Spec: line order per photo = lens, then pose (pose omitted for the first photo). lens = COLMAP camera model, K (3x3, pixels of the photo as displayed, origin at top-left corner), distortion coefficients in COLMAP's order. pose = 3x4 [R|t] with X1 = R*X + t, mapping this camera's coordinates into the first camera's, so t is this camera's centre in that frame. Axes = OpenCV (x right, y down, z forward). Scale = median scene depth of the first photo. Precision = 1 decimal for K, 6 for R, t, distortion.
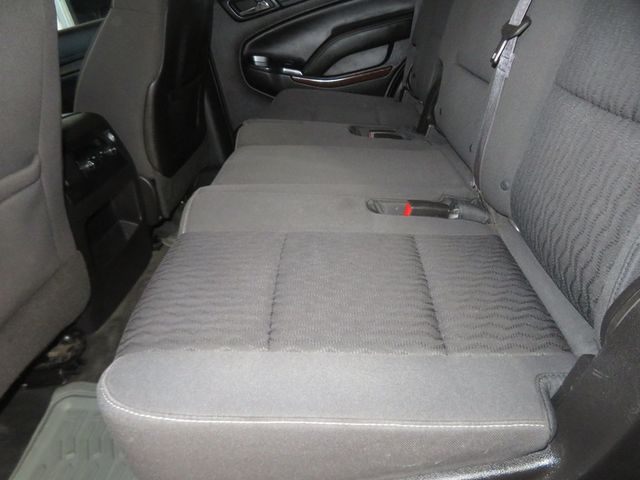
lens RADIAL K [[462.1, 0, 320.0], [0, 462.1, 240.0], [0, 0, 1]] dist [0.000057, 0.005246]
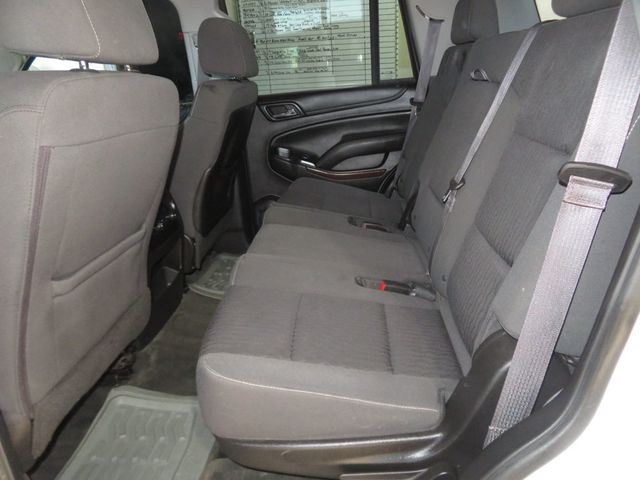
lens RADIAL K [[462.1, 0, 320.0], [0, 462.1, 240.0], [0, 0, 1]] dist [0.000057, 0.005246]
pose [[0.993049, 0.116134, 0.019121, -0.039244], [-0.112673, 0.984988, -0.130784, 0.003838], [-0.034022, 0.127720, 0.991227, -0.339868]]
